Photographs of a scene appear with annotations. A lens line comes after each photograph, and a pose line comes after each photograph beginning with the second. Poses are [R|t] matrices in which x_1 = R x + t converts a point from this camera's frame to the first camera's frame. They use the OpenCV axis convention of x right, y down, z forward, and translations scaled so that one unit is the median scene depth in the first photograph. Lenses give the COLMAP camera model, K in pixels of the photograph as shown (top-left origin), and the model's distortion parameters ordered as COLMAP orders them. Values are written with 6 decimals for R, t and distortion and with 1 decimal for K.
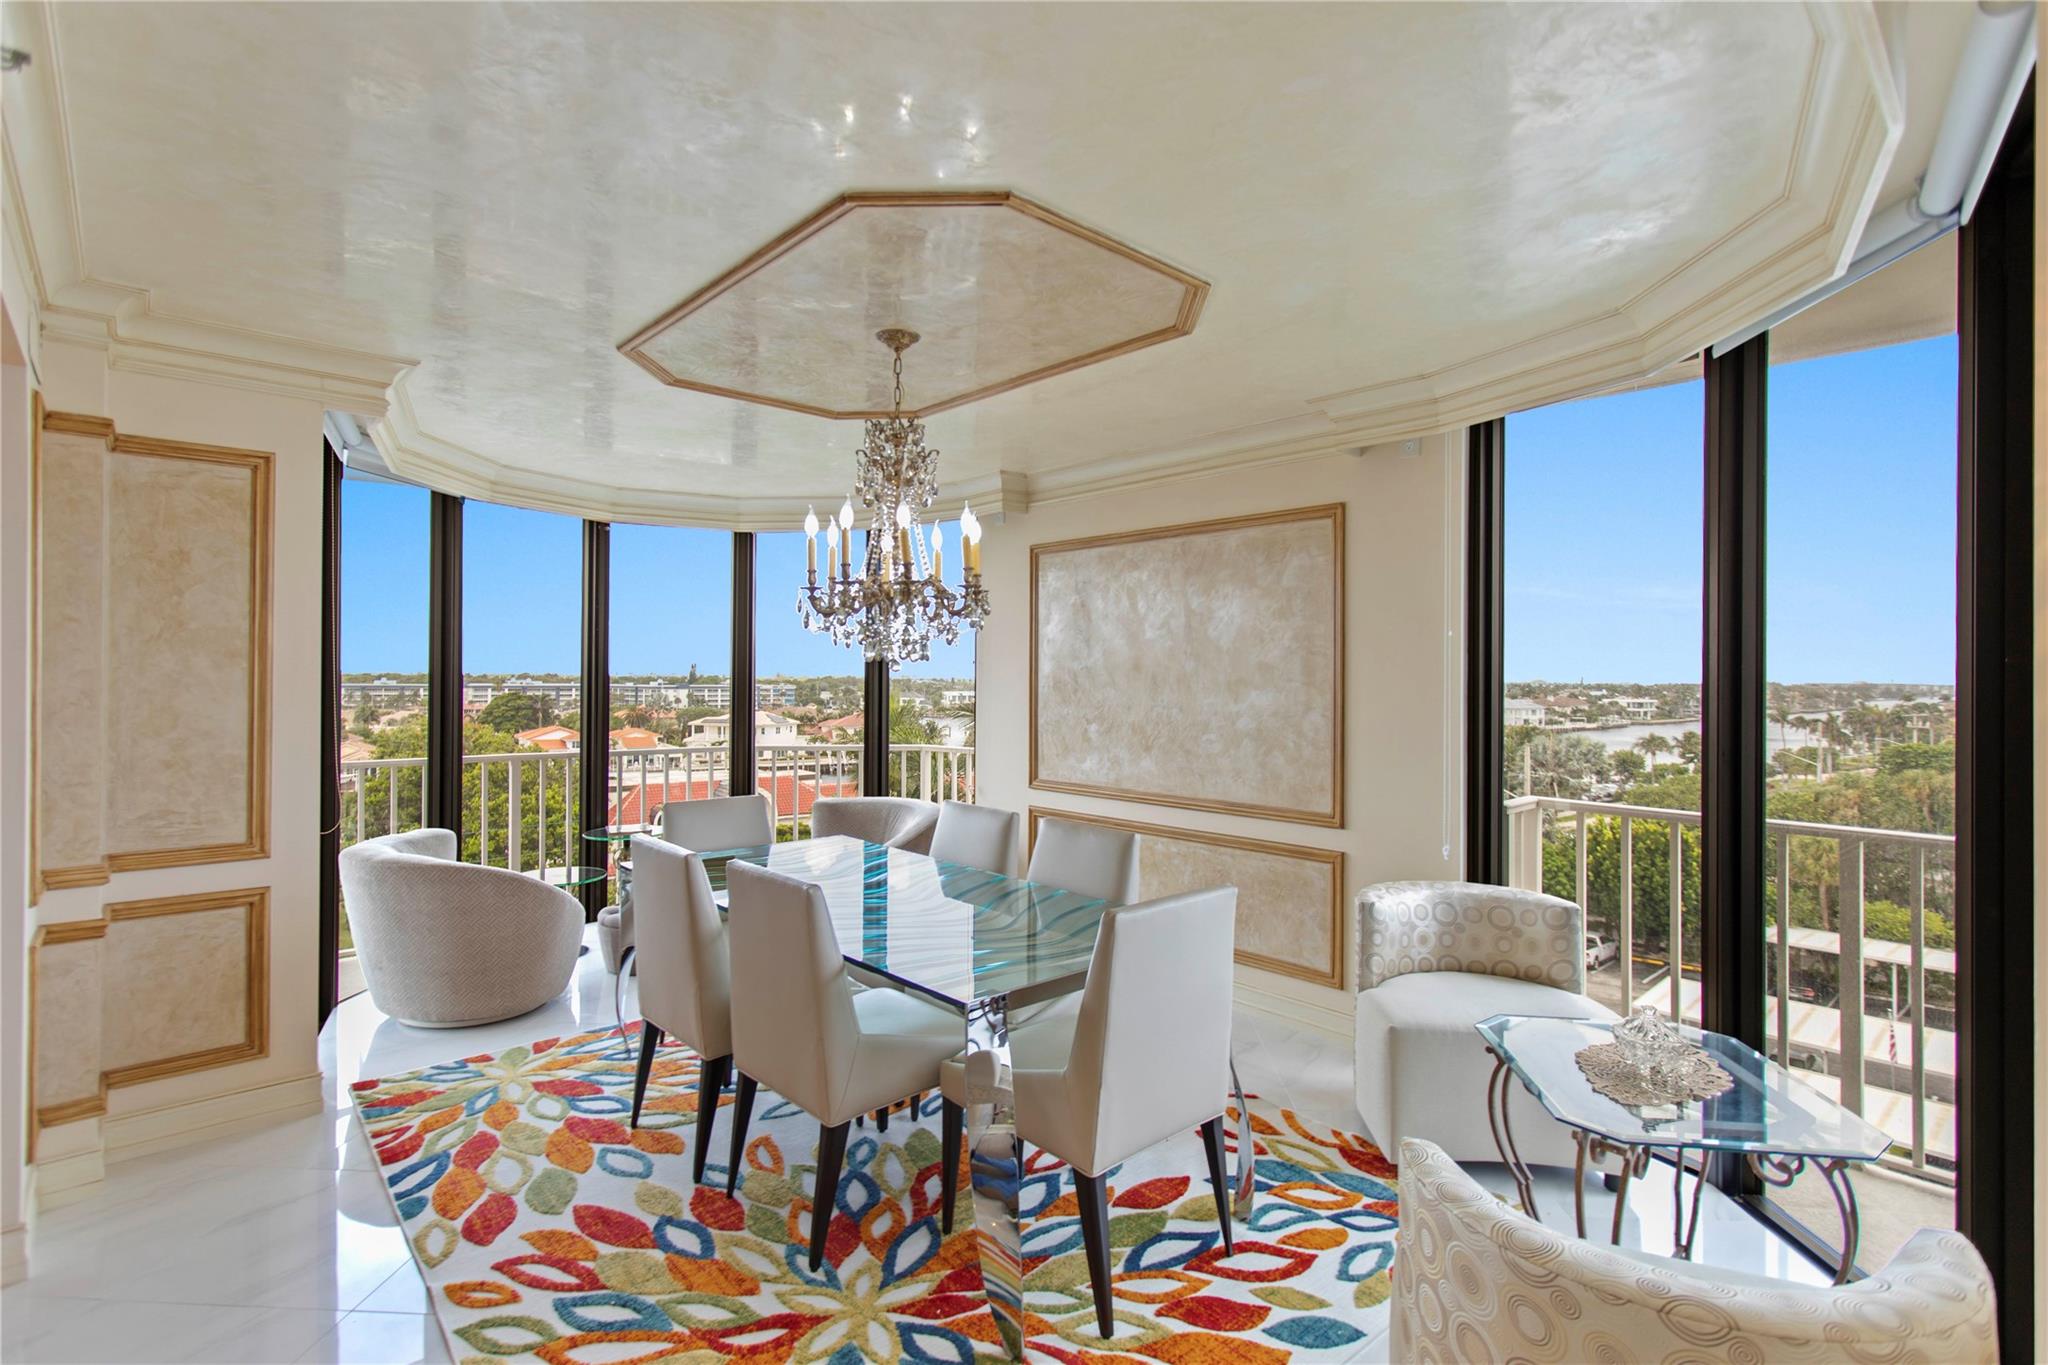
lens RADIAL K [[970.1, 0, 1015.4], [0, 970.1, 675.9], [0, 0, 1]] dist [0.001377, 0.000084]
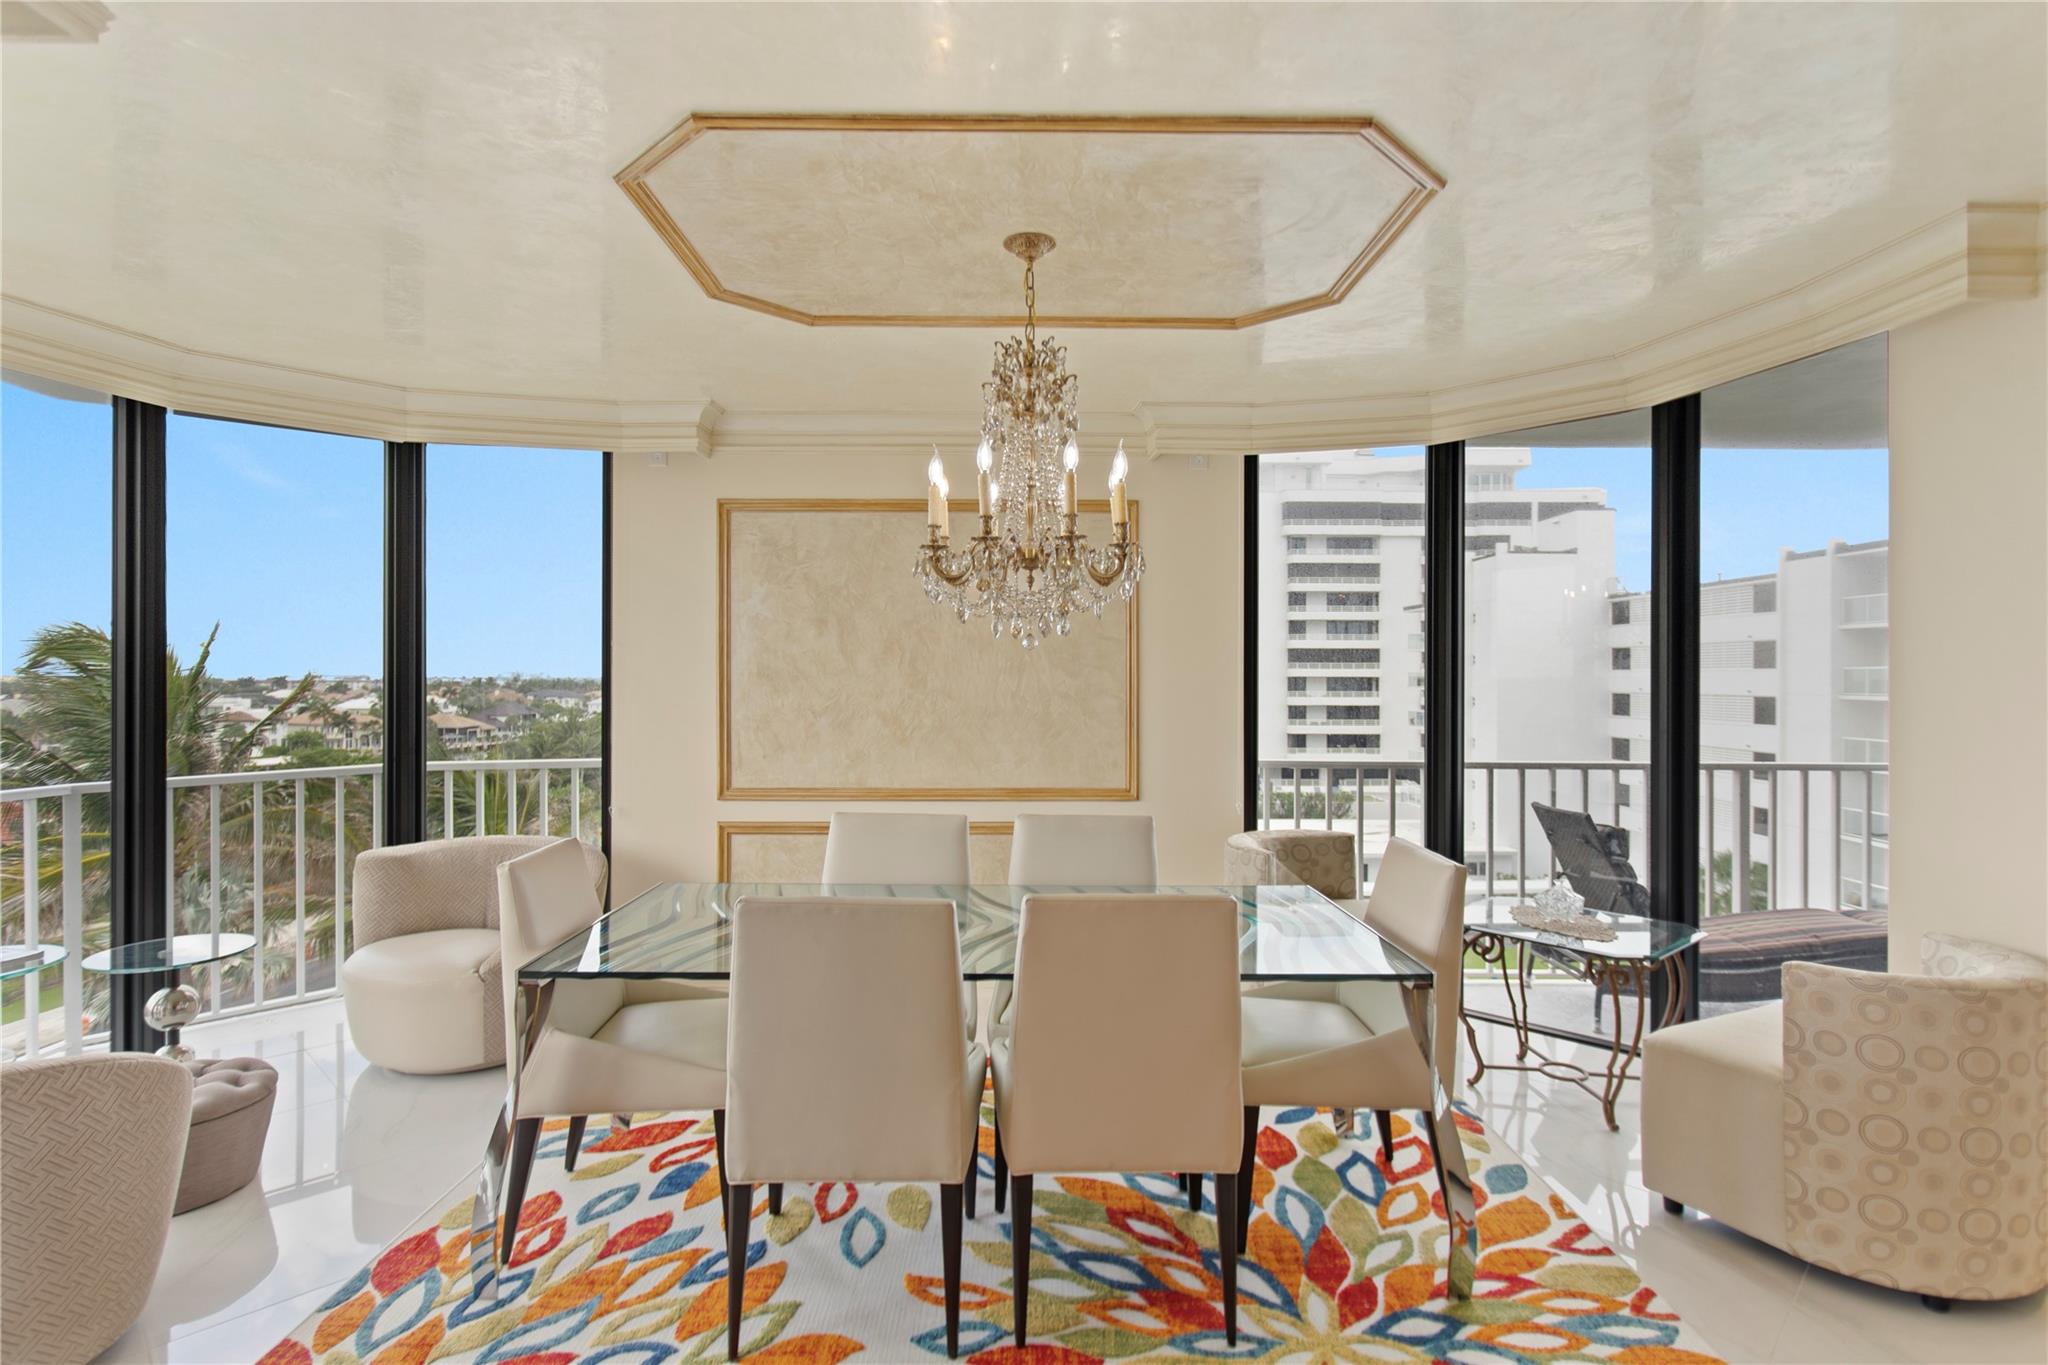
lens RADIAL K [[1027.4, 0, 1013.2], [0, 1027.4, 678.2], [0, 0, 1]] dist [-0.004114, 0.000275]
pose [[0.667546, -0.006451, 0.744540, -0.506407], [0.001331, 0.999971, 0.007470, 0.009558], [-0.744567, -0.003995, 0.667536, 0.274254]]
